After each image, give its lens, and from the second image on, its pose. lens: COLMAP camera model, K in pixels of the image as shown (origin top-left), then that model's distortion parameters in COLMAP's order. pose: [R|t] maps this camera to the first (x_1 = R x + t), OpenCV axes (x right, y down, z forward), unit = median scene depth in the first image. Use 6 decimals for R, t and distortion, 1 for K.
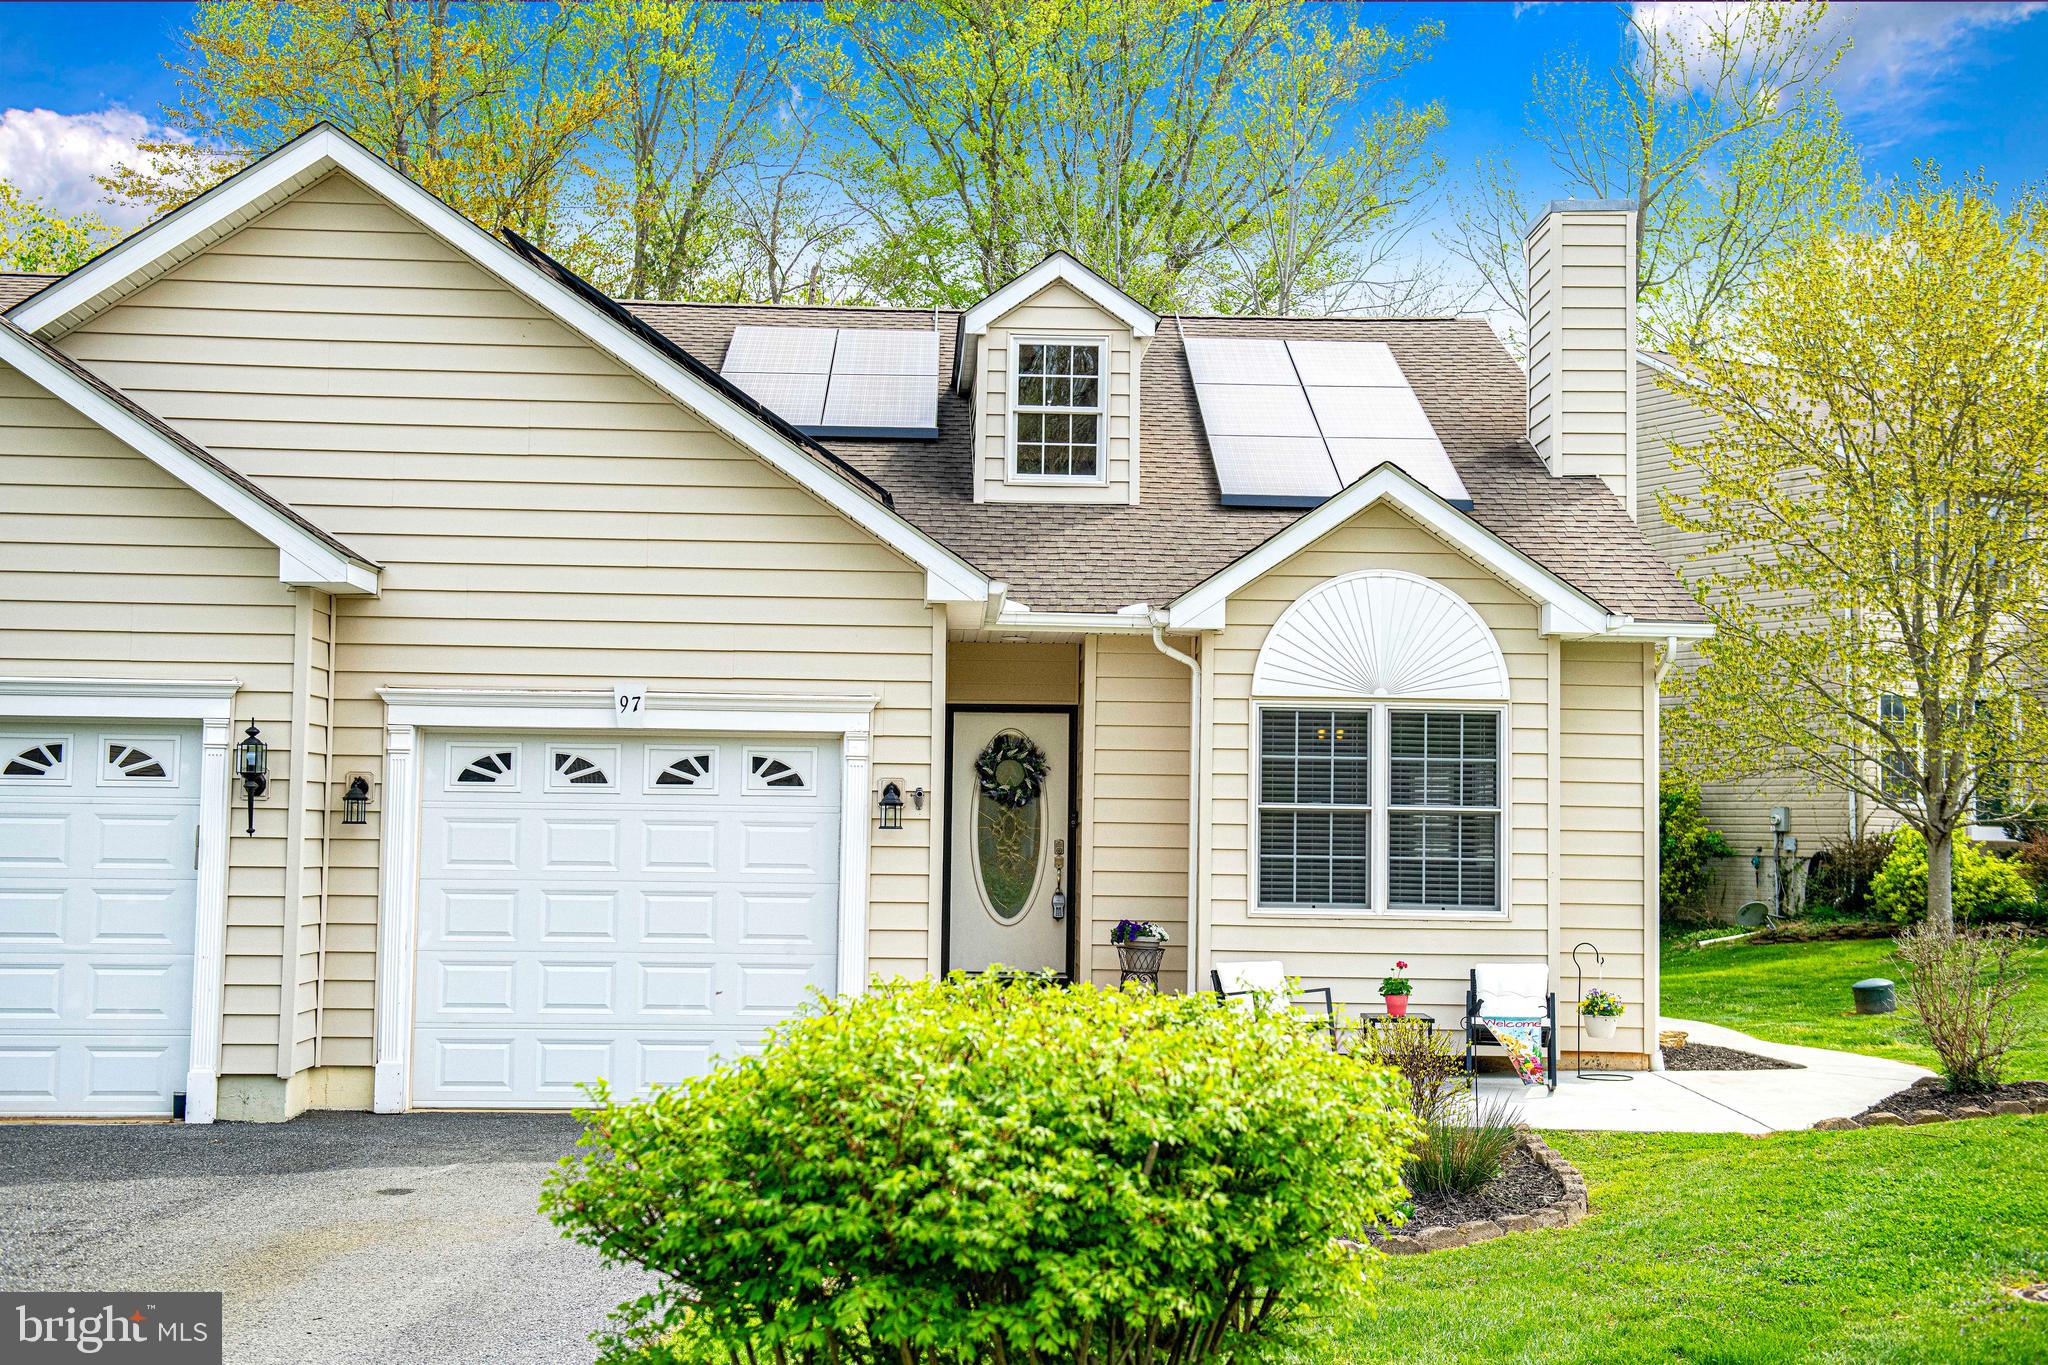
lens RADIAL K [[2515.1, 0, 1024.0], [0, 2515.1, 682.5], [0, 0, 1]] dist [0.115991, -0.006164]
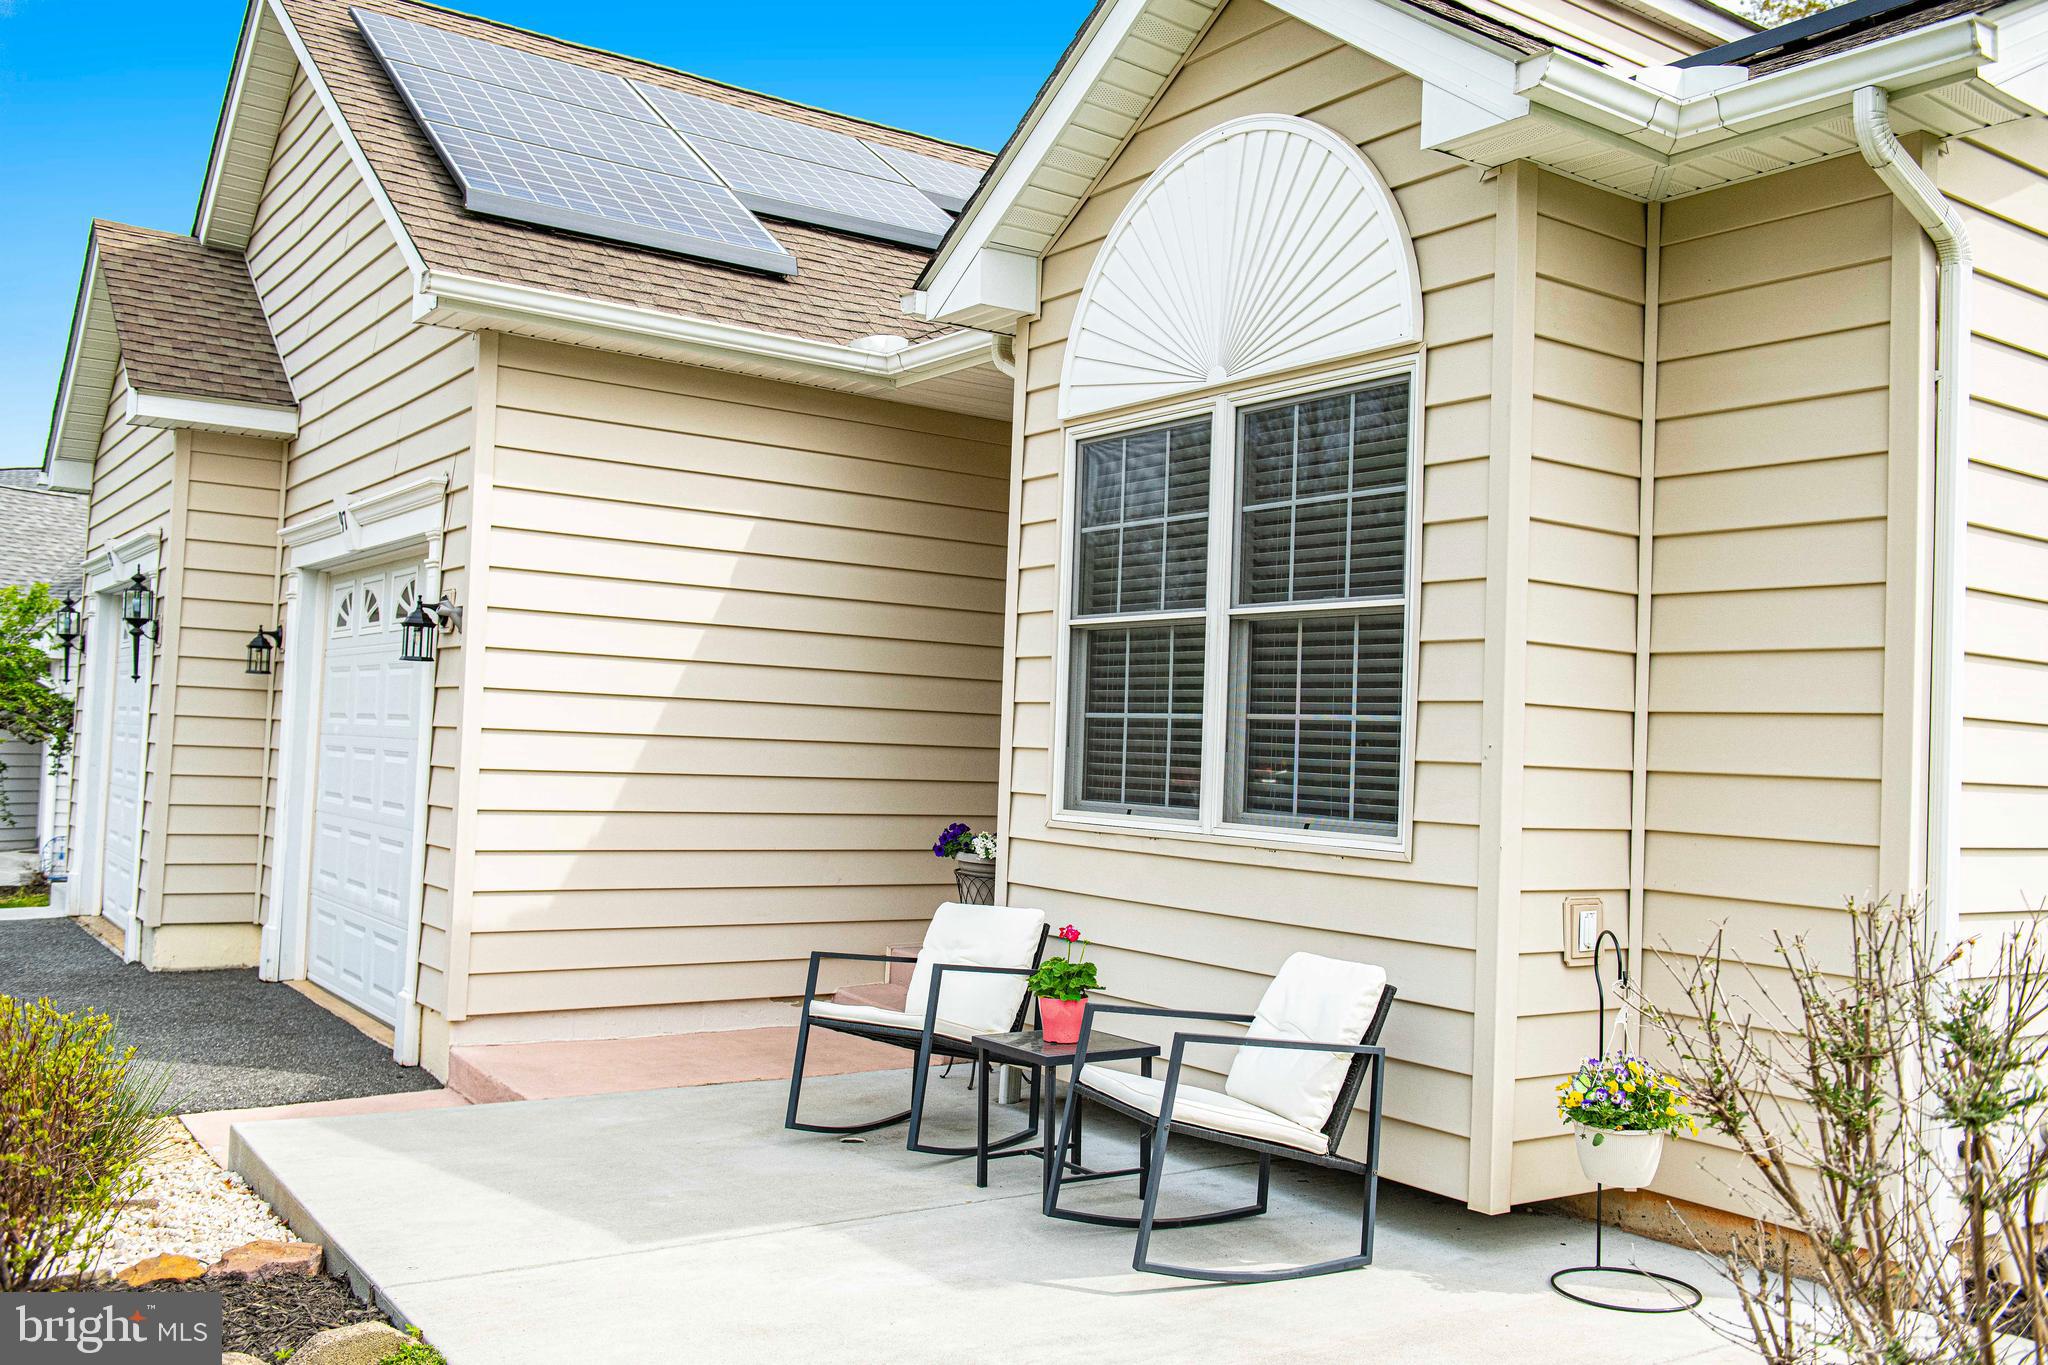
lens RADIAL K [[1767.9, 0, 1024.0], [0, 1767.9, 682.5], [0, 0, 1]] dist [-0.006447, -0.004225]
pose [[0.548441, -0.023600, -0.835856, 0.403520], [0.021027, 0.999675, -0.014428, 0.067122], [0.835925, -0.009663, 0.548758, 0.780733]]
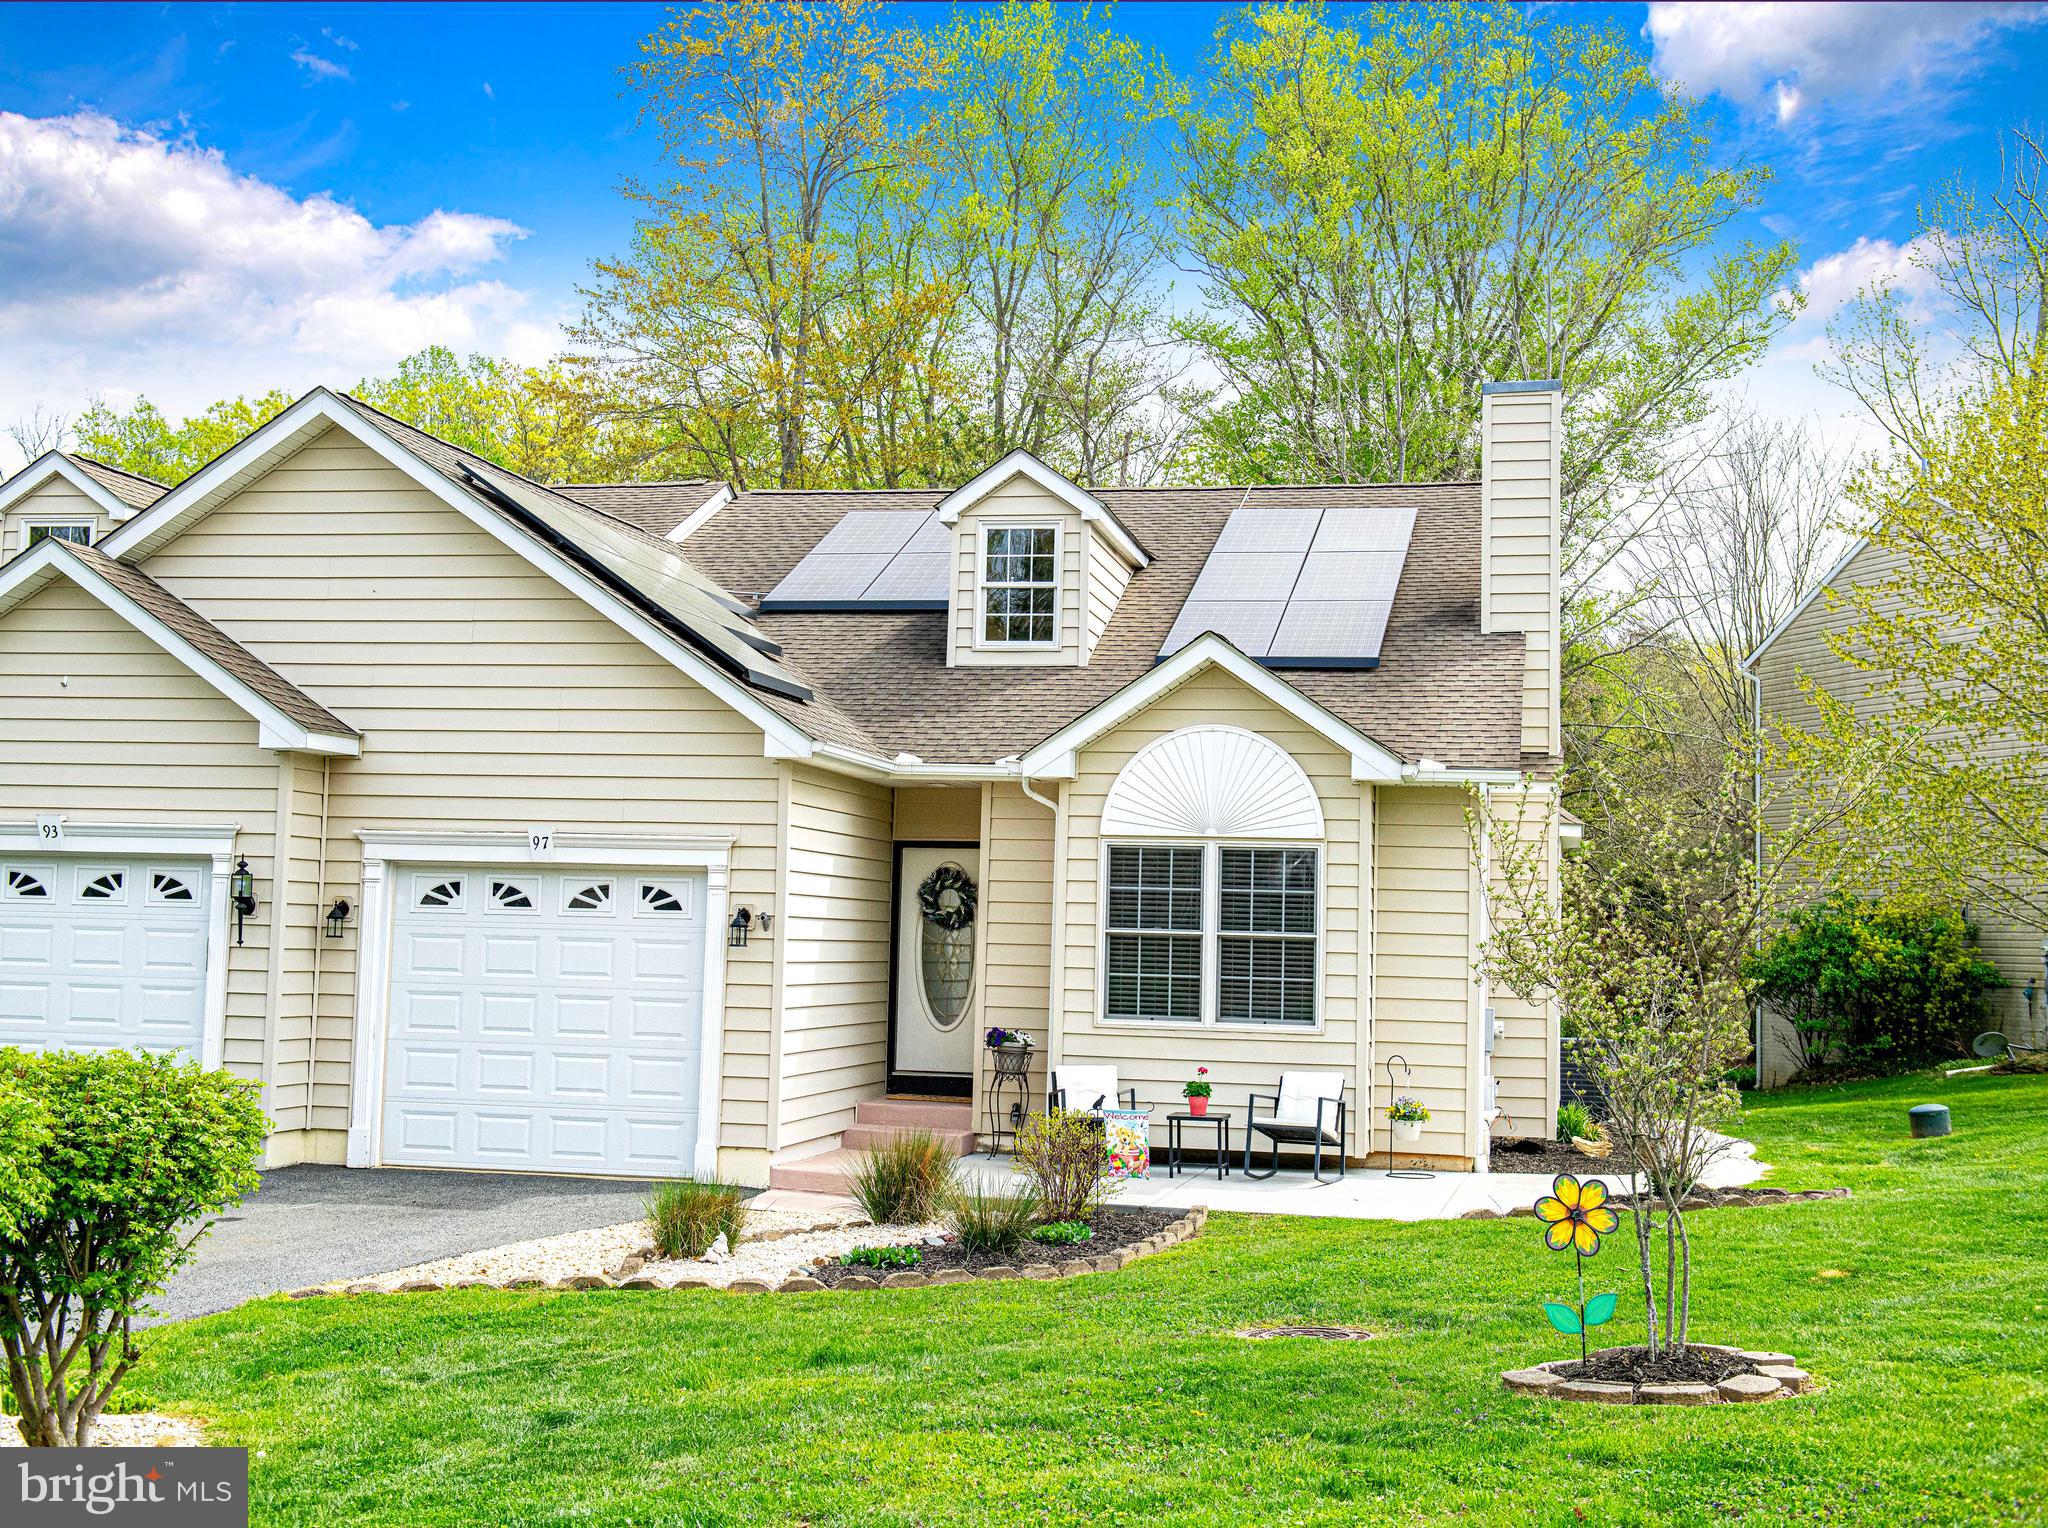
lens RADIAL K [[2446.4, 0, 1024.0], [0, 2446.4, 764.0], [0, 0, 1]] dist [0.069313, 0.028356]
pose [[0.970915, -0.006195, -0.239344, 0.324505], [0.002070, 0.999845, -0.017481, -0.007695], [0.239415, 0.016477, 0.970778, -0.098094]]
